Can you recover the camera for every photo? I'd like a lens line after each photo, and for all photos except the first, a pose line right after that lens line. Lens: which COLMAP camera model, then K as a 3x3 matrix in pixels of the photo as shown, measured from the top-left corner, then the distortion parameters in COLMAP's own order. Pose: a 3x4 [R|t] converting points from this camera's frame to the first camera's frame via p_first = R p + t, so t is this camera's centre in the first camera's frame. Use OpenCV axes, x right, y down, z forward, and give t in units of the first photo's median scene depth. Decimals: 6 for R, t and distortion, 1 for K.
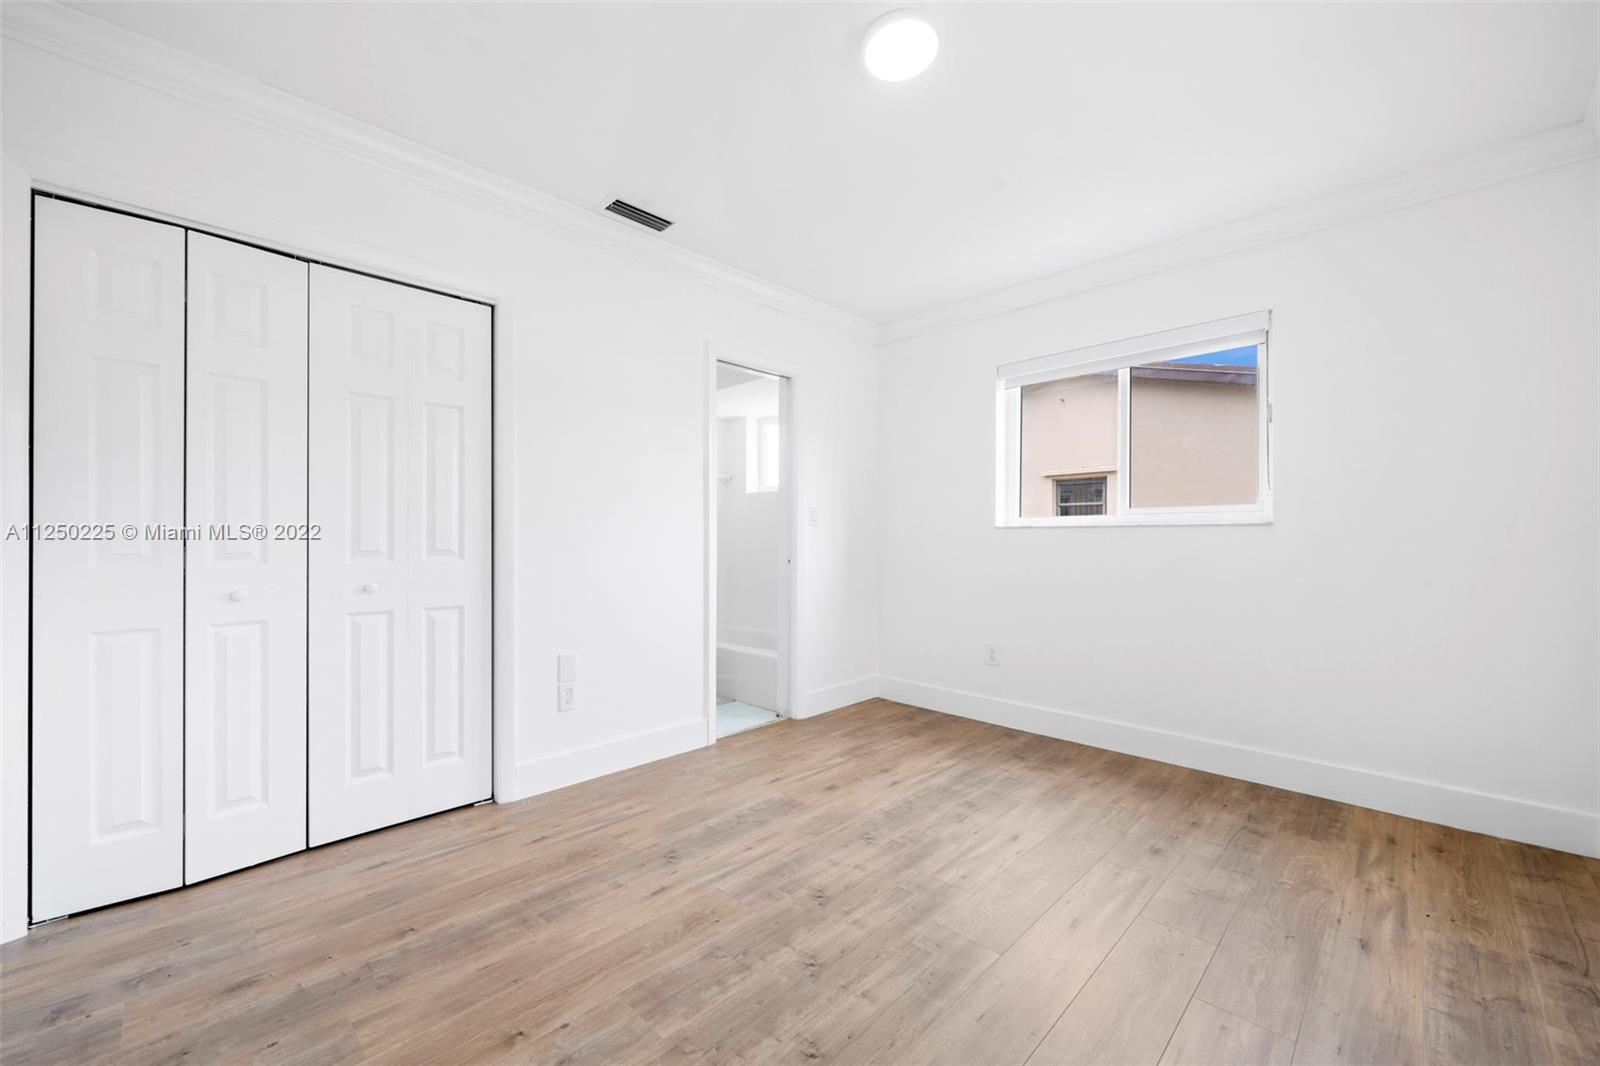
lens RADIAL K [[647.9, 0, 812.6], [0, 647.9, 524.4], [0, 0, 1]] dist [0.002475, -0.000221]
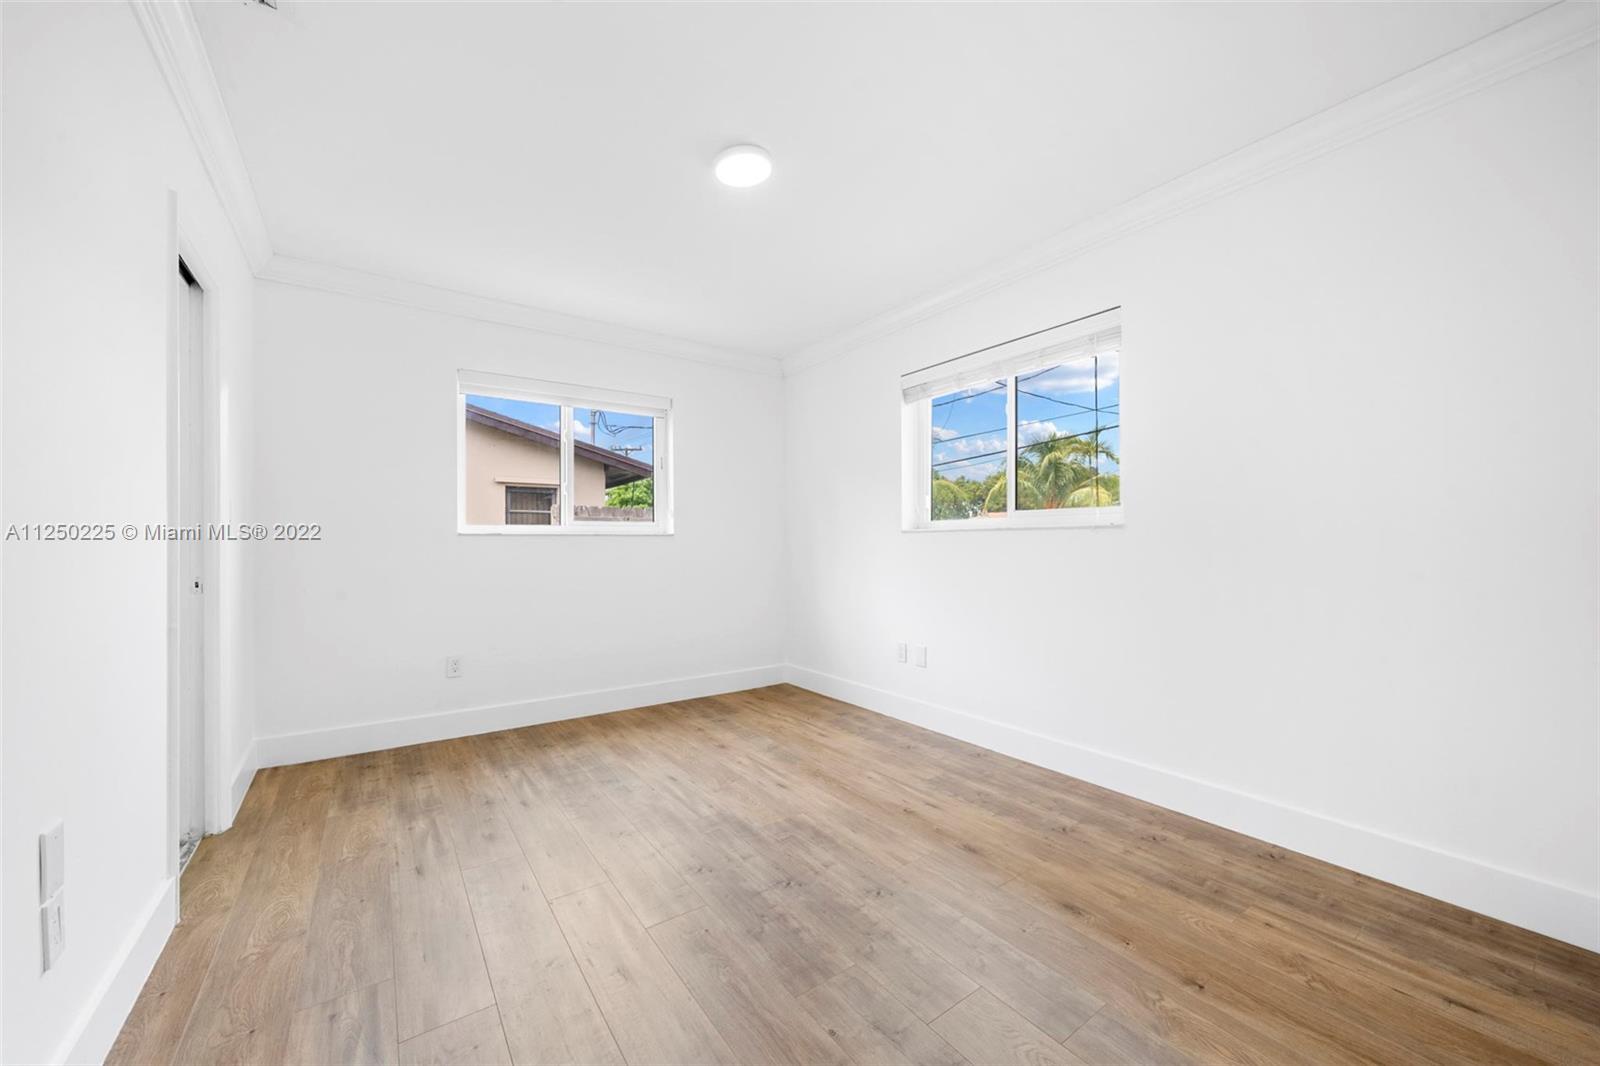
lens RADIAL K [[592.7, 0, 801.2], [0, 592.7, 539.0], [0, 0, 1]] dist [-0.008730, -0.000052]
pose [[0.163166, 0.006661, 0.986576, -0.640655], [-0.018018, 0.999831, -0.003771, 0.008193], [-0.986434, -0.017161, 0.163258, 0.452987]]
